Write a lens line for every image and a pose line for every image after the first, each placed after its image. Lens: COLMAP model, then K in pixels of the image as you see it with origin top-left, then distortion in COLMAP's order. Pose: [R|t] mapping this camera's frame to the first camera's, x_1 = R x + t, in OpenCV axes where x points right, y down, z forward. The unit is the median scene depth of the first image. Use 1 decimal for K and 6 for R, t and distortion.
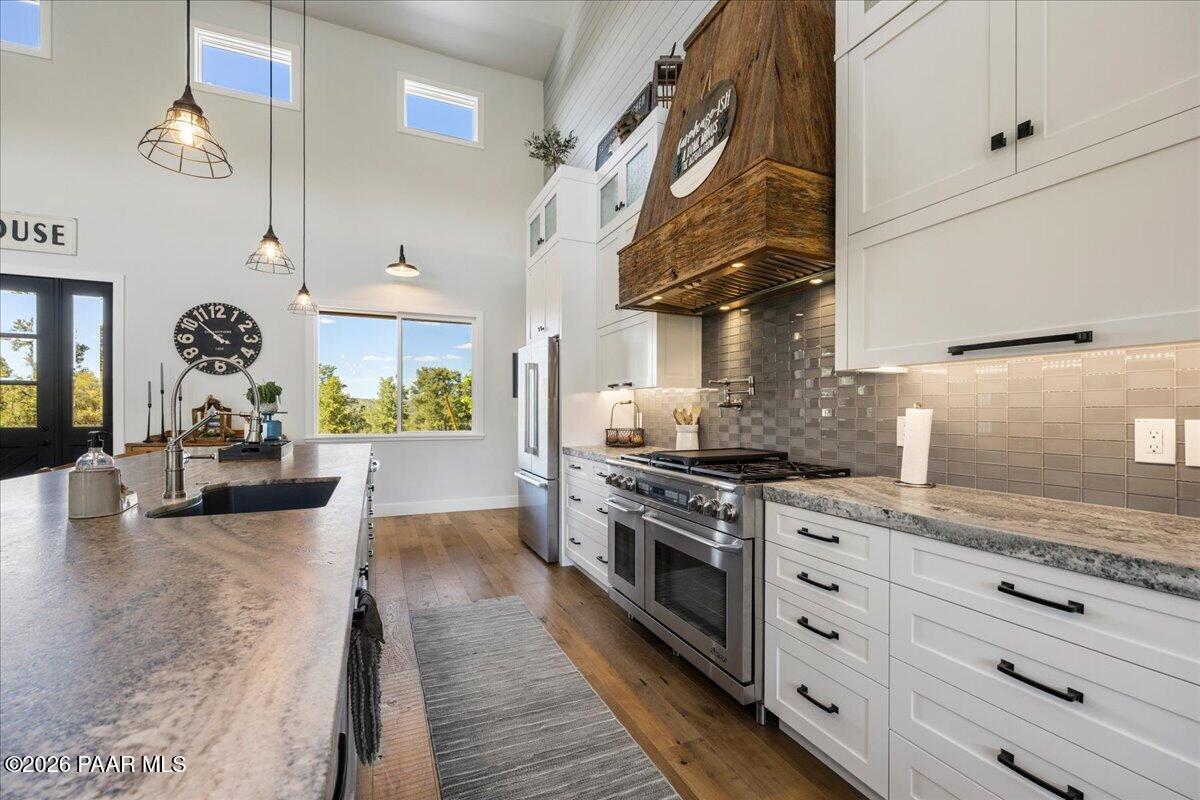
lens RADIAL K [[503.1, 0, 604.9], [0, 503.1, 413.2], [0, 0, 1]] dist [-0.007735, 0.000804]
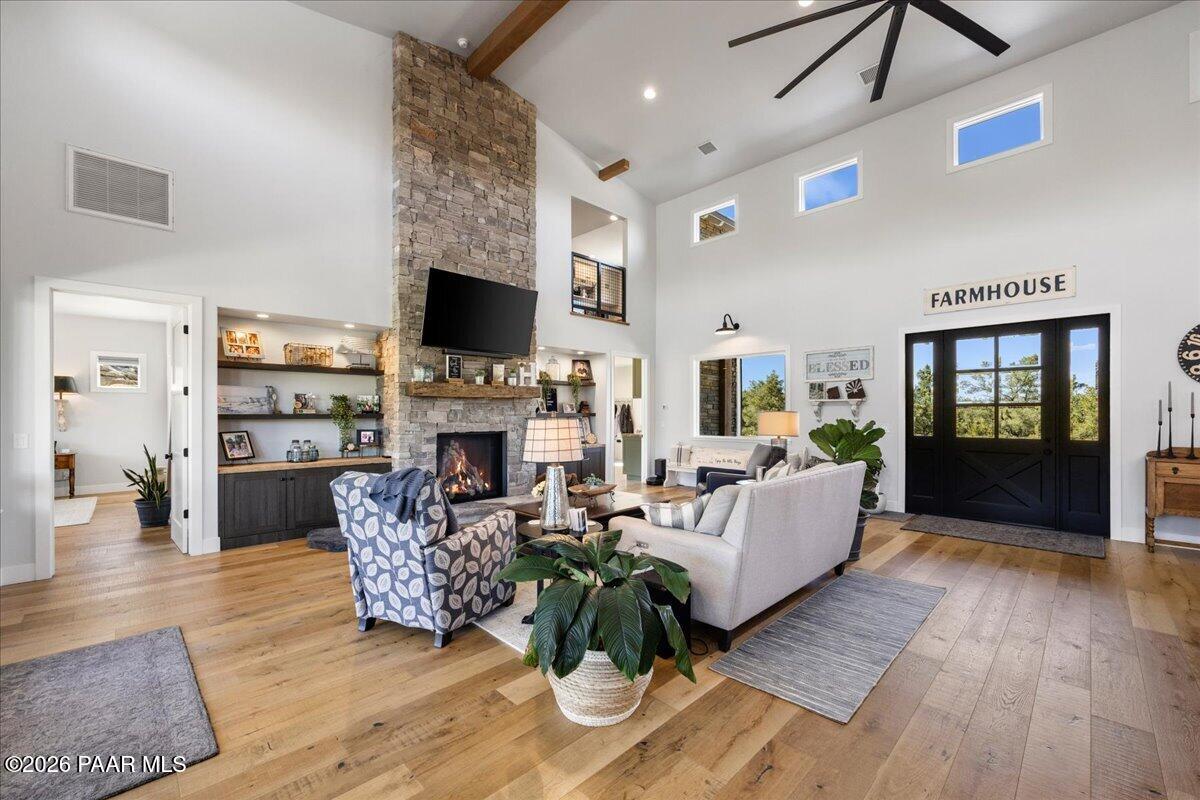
lens RADIAL K [[484.8, 0, 593.9], [0, 484.8, 413.8], [0, 0, 1]] dist [-0.003813, 0.000997]
pose [[0.344338, -0.002879, -0.938841, -0.369196], [0.000557, 0.999996, -0.002863, -0.032240], [0.938845, 0.000462, 0.344339, -0.479248]]
